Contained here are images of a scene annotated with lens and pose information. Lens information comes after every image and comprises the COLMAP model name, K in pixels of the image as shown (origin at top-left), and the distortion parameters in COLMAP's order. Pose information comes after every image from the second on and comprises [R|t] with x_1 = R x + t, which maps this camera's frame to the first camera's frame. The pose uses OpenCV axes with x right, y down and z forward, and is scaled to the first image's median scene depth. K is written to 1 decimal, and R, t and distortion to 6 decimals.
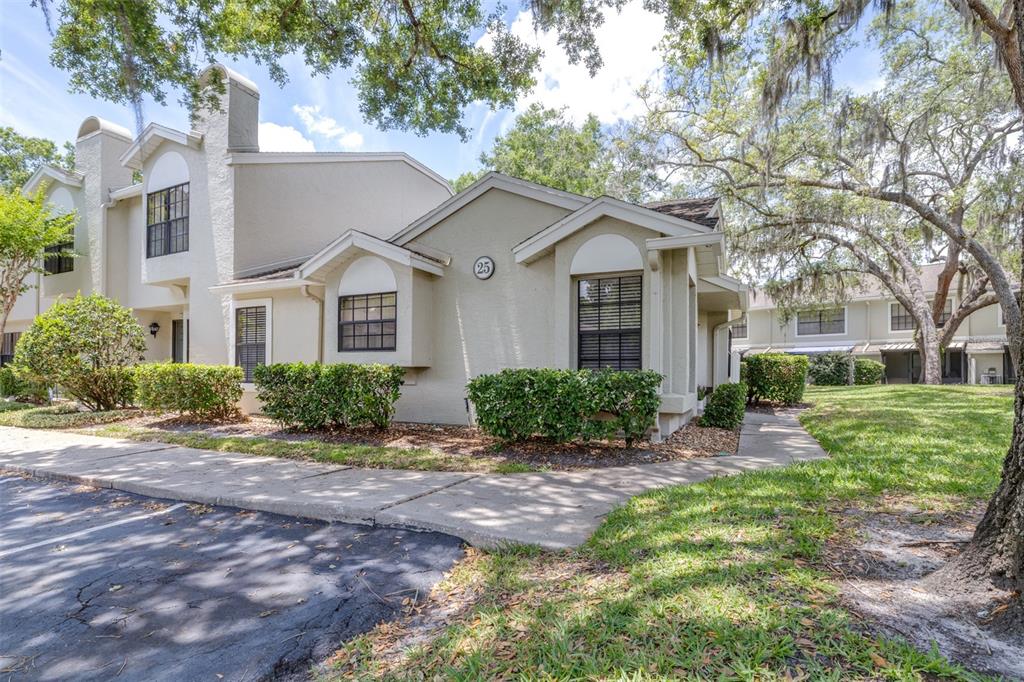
lens RADIAL K [[441.5, 0, 511.4], [0, 441.5, 367.8], [0, 0, 1]] dist [-0.011574, -0.000167]
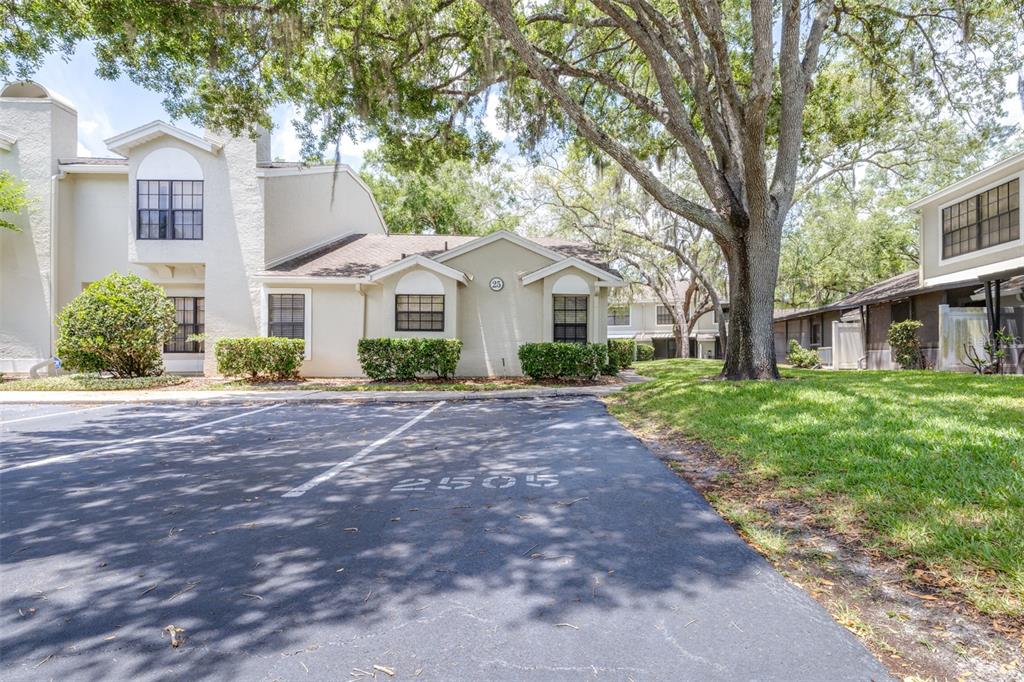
lens RADIAL K [[441.1, 0, 512.4], [0, 441.1, 348.1], [0, 0, 1]] dist [-0.001138, -0.000243]
pose [[0.913510, 0.007568, 0.406746, -0.495164], [-0.004098, 0.999947, -0.009402, 0.026991], [-0.406796, 0.006922, 0.913493, -0.419932]]
